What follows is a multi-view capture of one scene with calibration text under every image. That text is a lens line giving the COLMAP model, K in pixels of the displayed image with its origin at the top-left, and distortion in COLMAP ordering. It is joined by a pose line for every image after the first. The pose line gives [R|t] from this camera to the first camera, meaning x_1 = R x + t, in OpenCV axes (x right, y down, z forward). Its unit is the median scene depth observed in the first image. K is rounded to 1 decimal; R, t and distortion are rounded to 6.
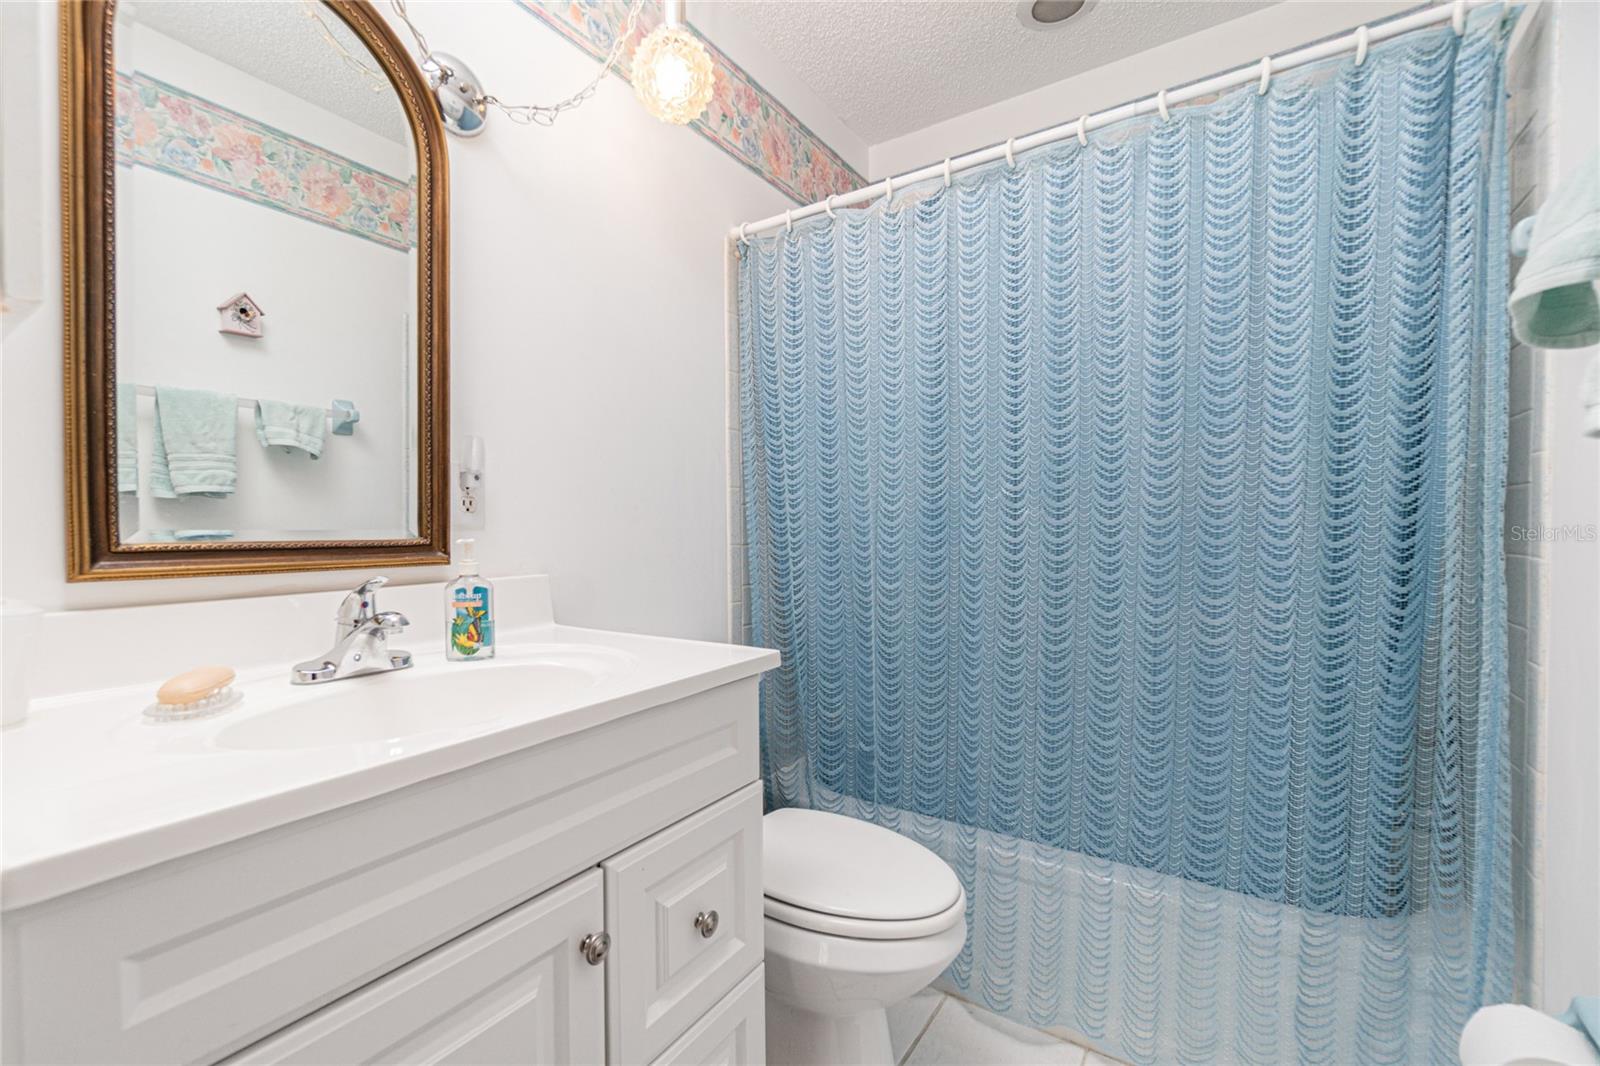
lens RADIAL K [[677.1, 0, 797.1], [0, 677.1, 527.2], [0, 0, 1]] dist [-0.000233, -0.000028]
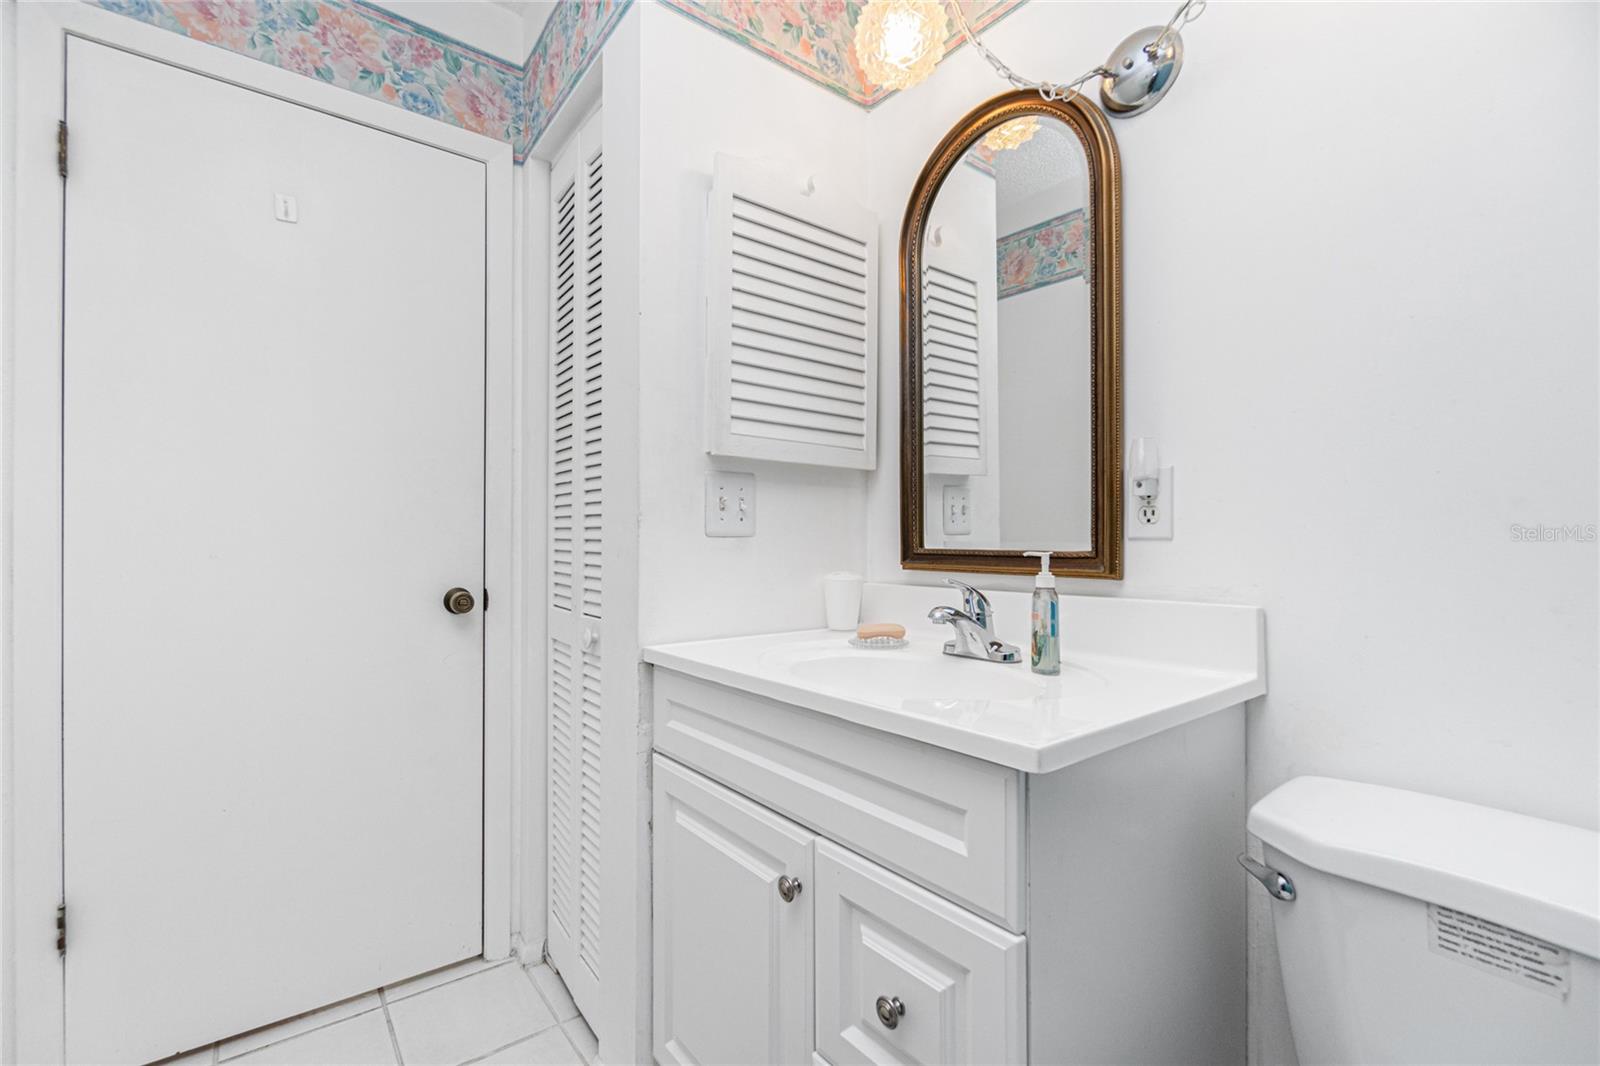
lens RADIAL K [[698.5, 0, 788.0], [0, 698.5, 540.3], [0, 0, 1]] dist [-0.000492, -0.000288]
pose [[-0.319553, 0.003301, -0.947563, 0.626249], [-0.005709, 0.999969, 0.005409, -0.002786], [0.947551, 0.007138, -0.319524, 0.988549]]
